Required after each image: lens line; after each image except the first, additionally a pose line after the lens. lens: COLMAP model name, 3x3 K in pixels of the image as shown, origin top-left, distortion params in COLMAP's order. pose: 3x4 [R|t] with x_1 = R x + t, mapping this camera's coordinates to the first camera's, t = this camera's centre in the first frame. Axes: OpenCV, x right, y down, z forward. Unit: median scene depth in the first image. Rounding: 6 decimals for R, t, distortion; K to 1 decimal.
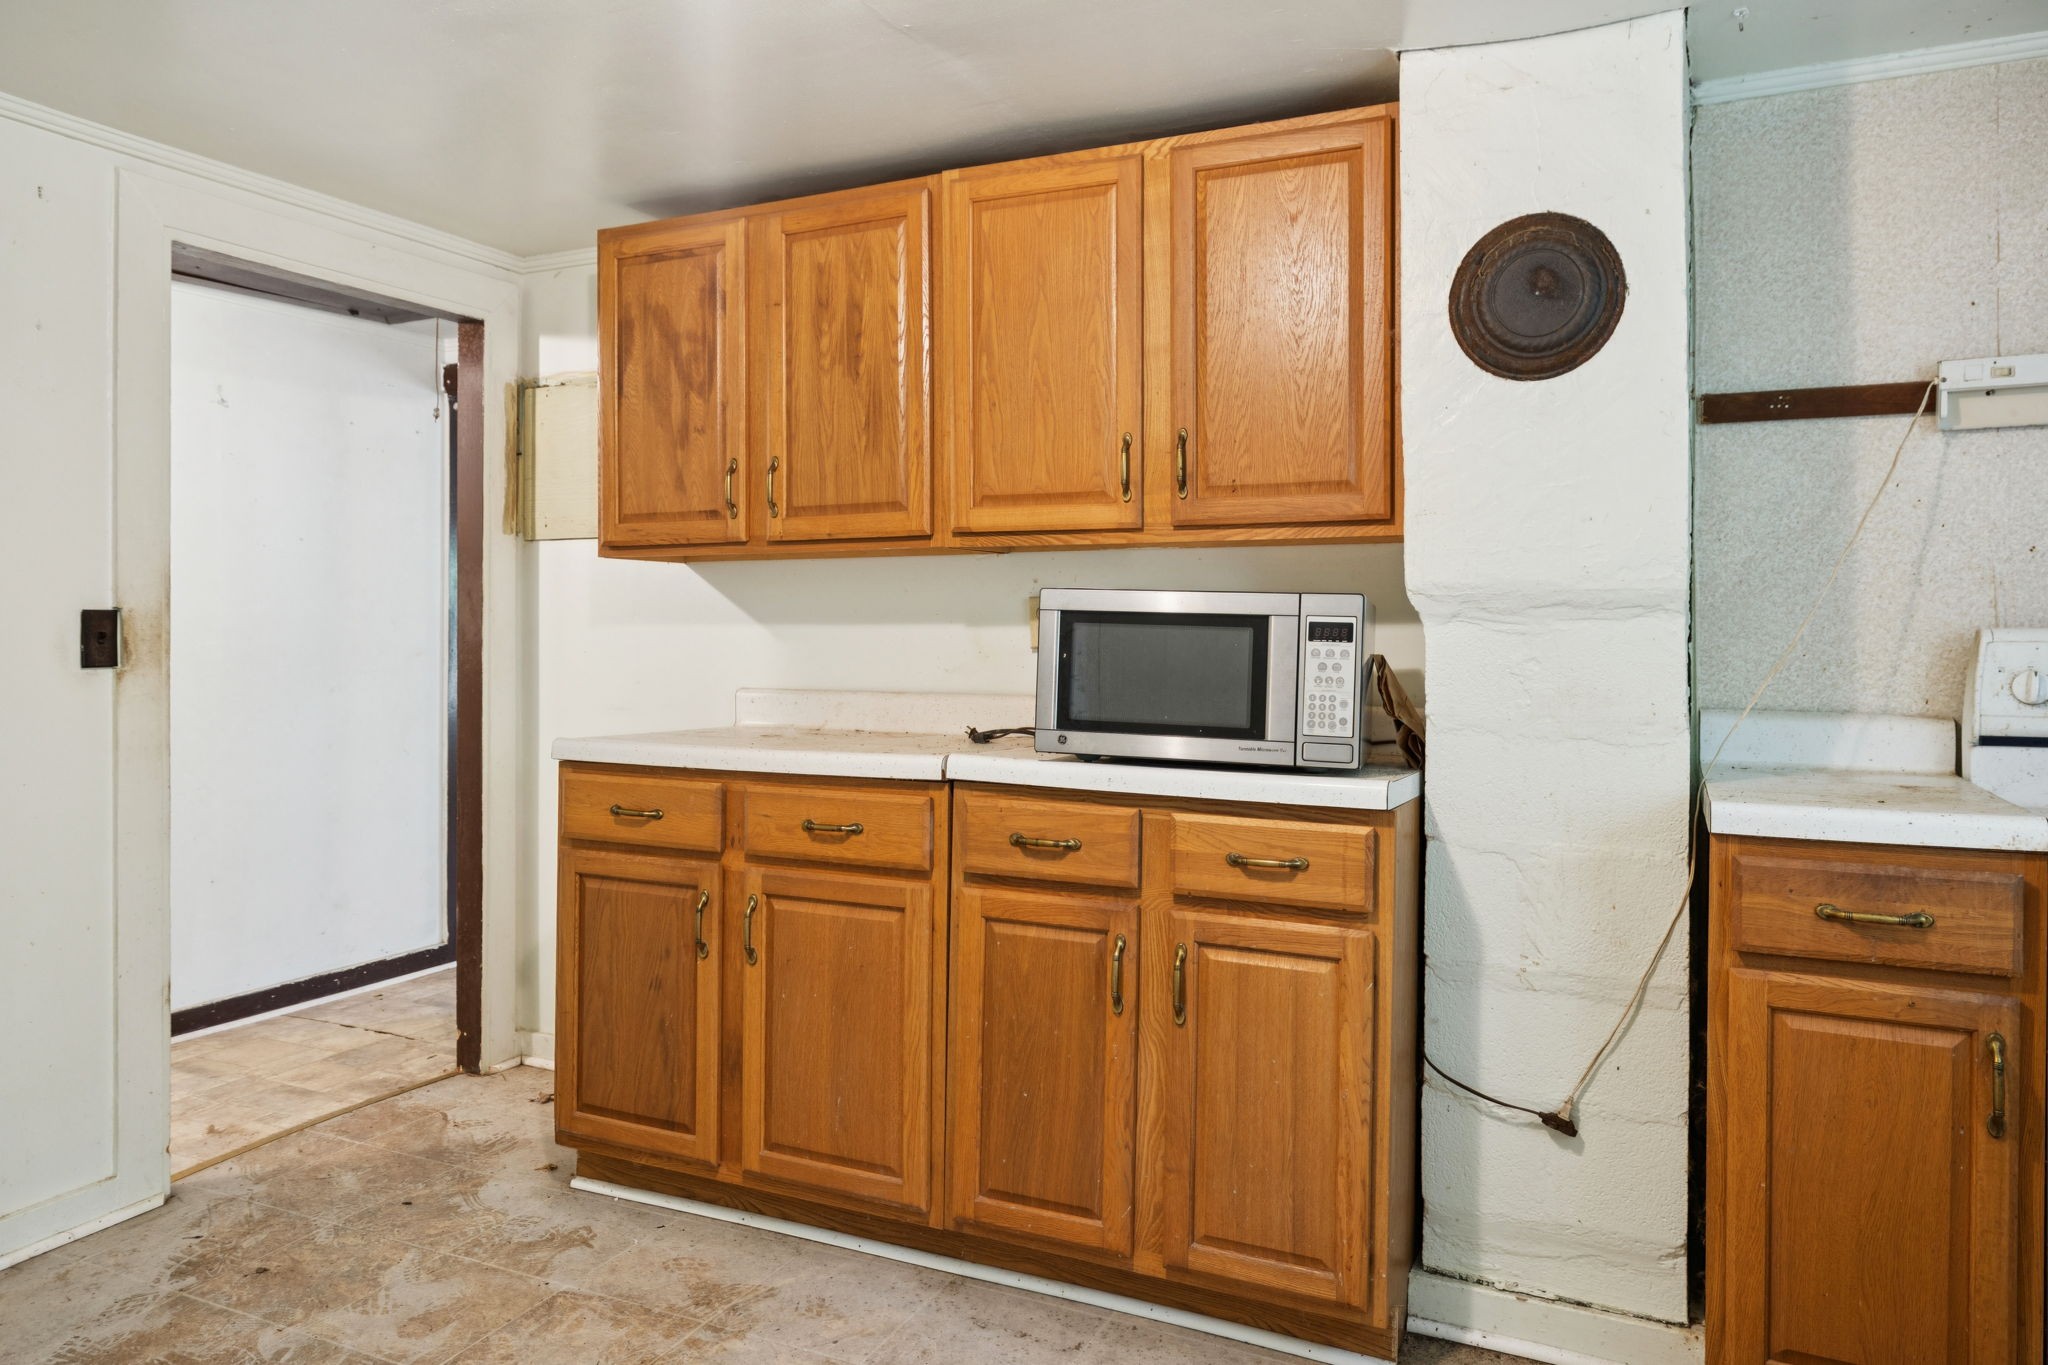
lens RADIAL K [[1367.4, 0, 1022.8], [0, 1367.4, 632.8], [0, 0, 1]] dist [-0.001094, -0.001229]
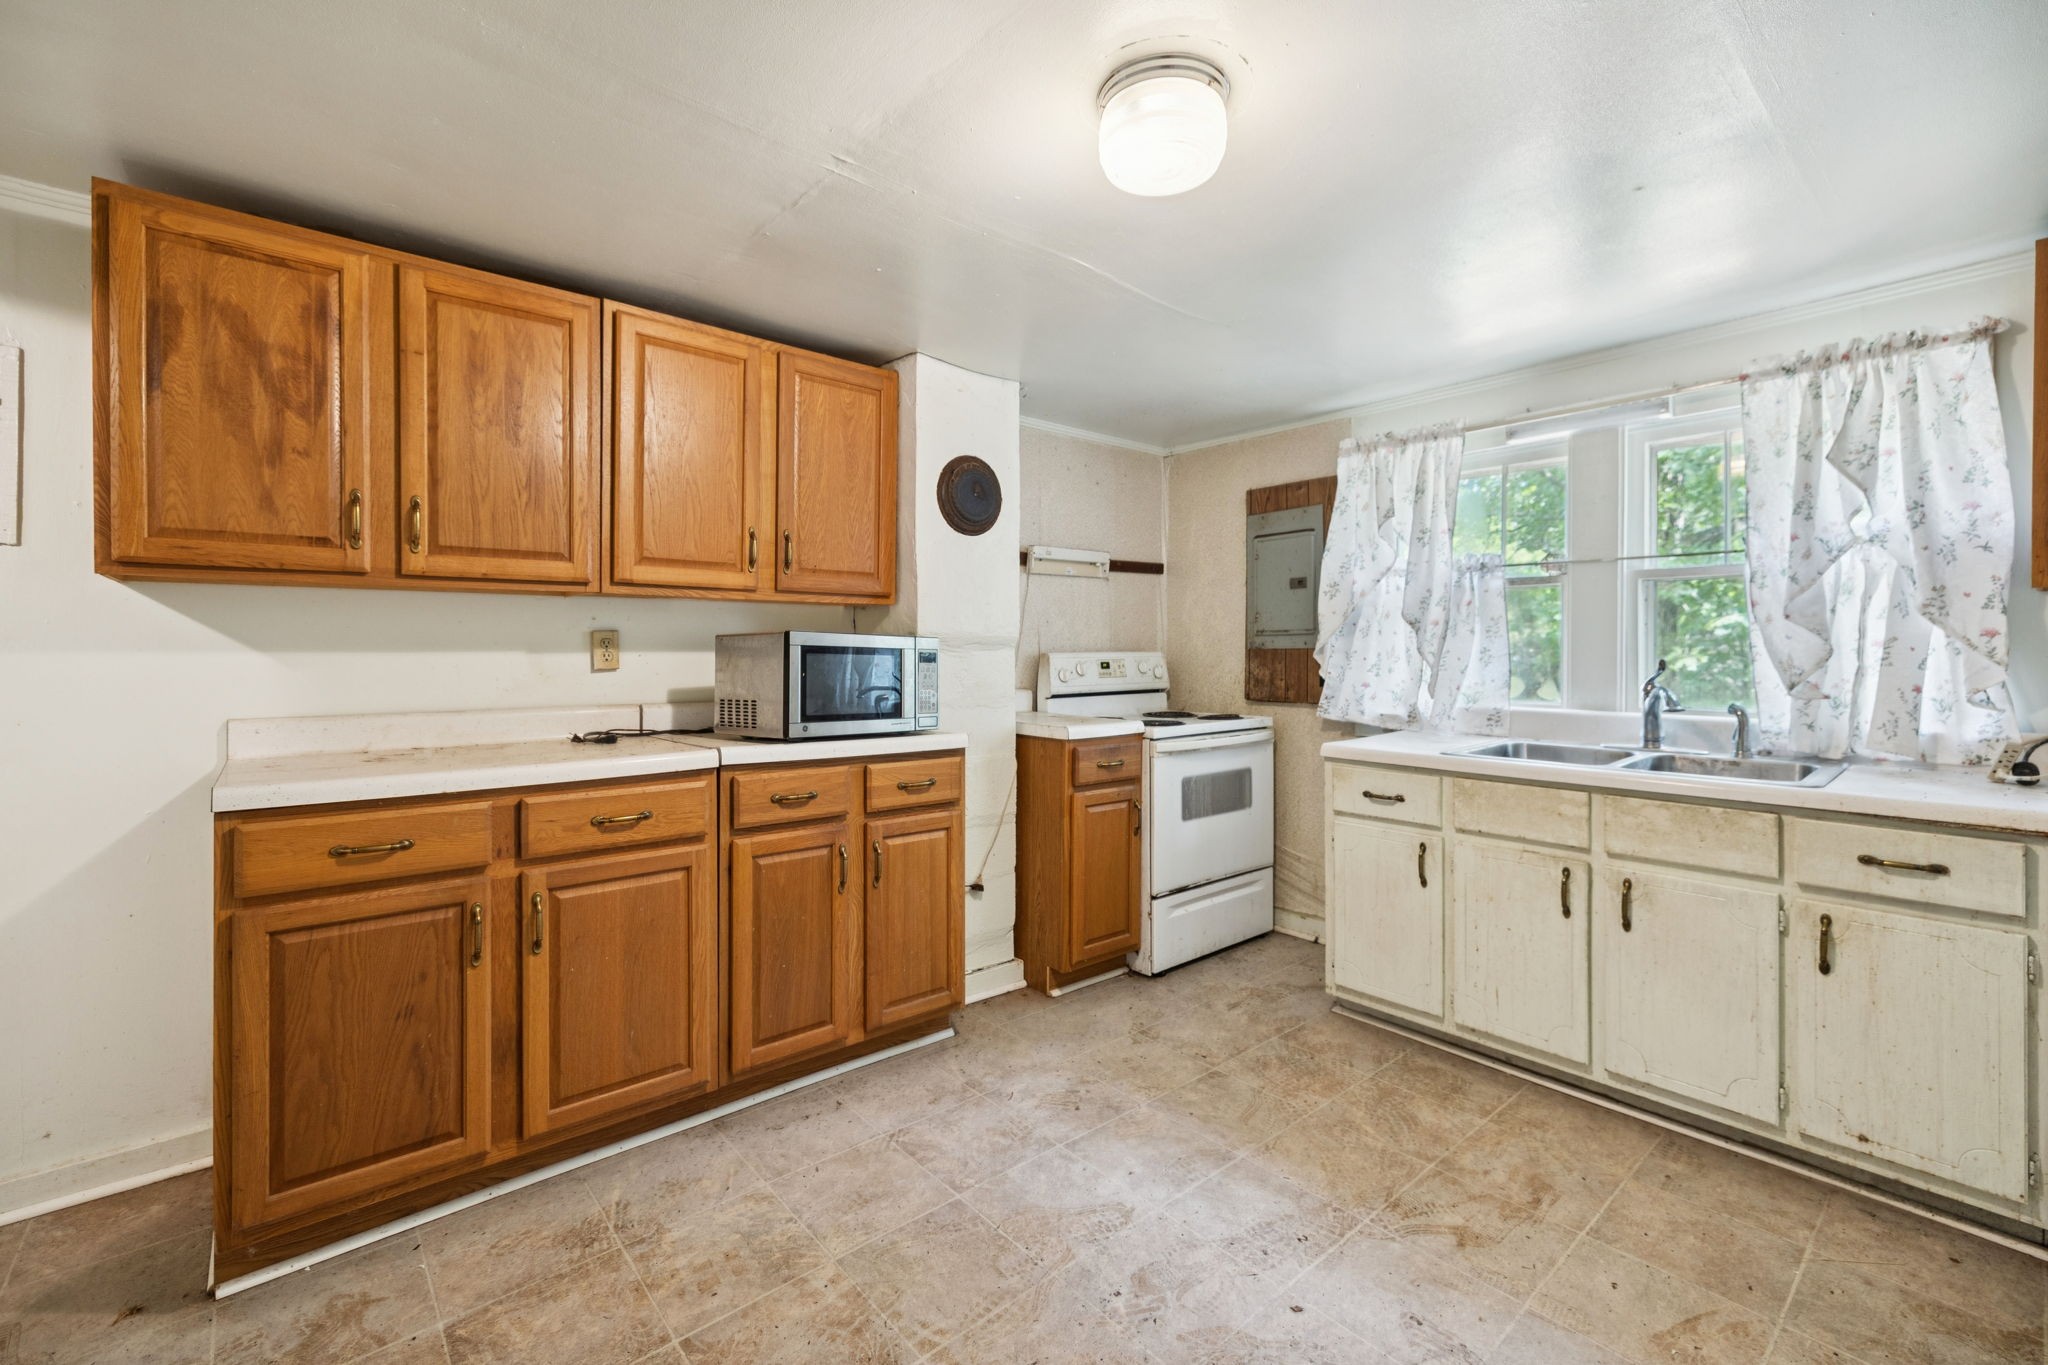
lens RADIAL K [[869.5, 0, 1013.8], [0, 869.5, 647.9], [0, 0, 1]] dist [-0.001852, 0.000055]
pose [[0.404867, -0.003058, 0.914370, -0.705246], [-0.001890, 0.999989, 0.004182, -0.016516], [-0.914374, -0.003421, 0.404857, 0.347345]]
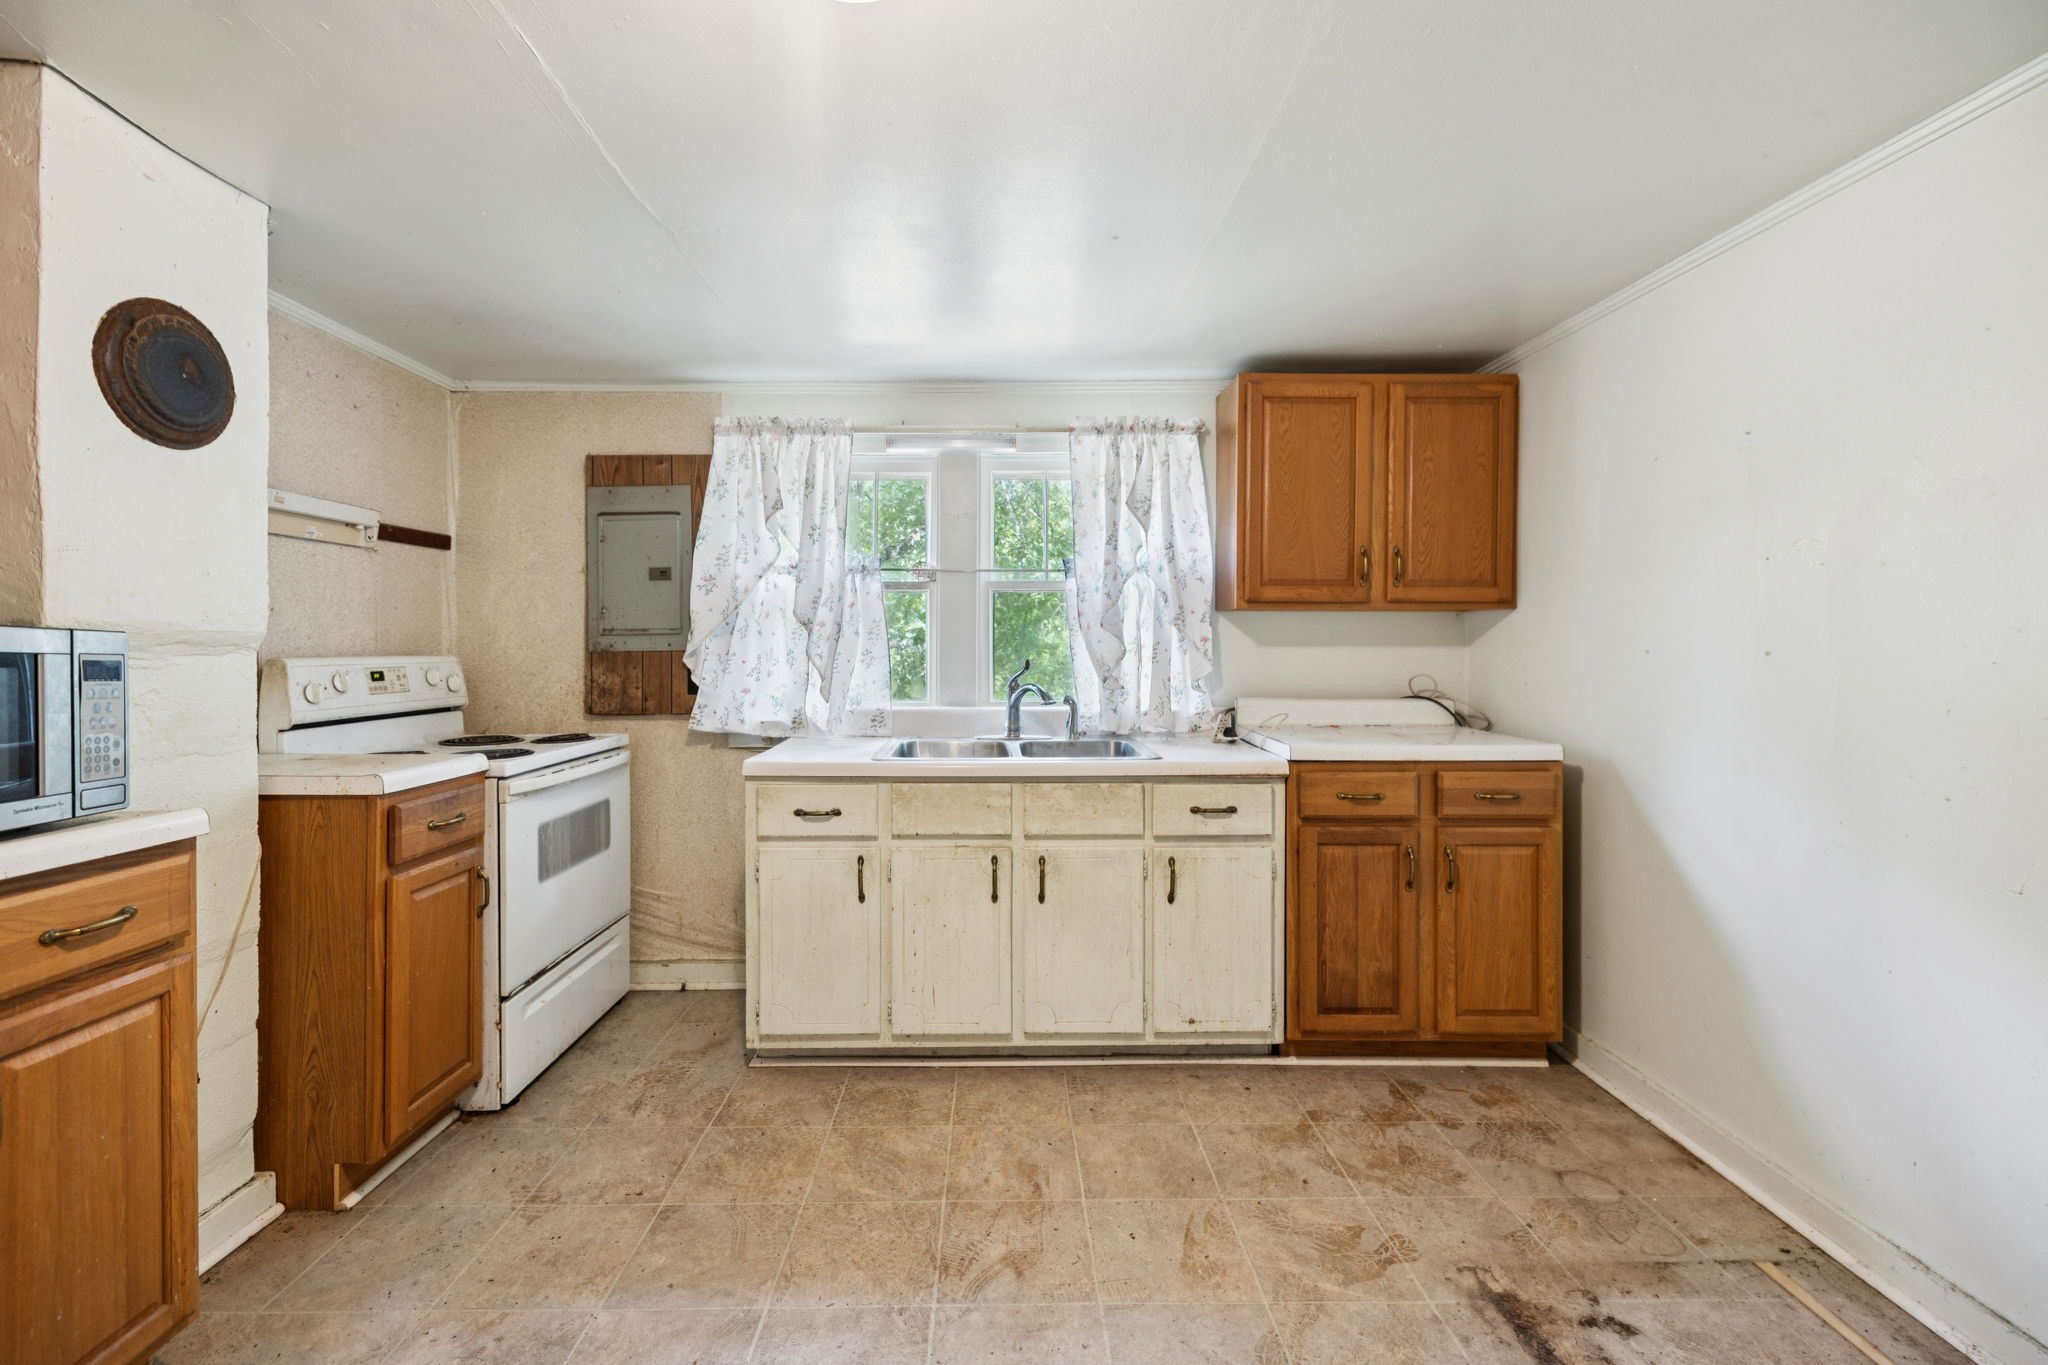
lens RADIAL K [[869.5, 0, 1013.8], [0, 869.5, 647.9], [0, 0, 1]] dist [-0.001852, 0.000055]
pose [[-0.450585, -0.001618, 0.892732, -0.519008], [-0.003238, 0.999995, 0.000178, -0.016173], [-0.892728, -0.002810, -0.450587, 0.602404]]
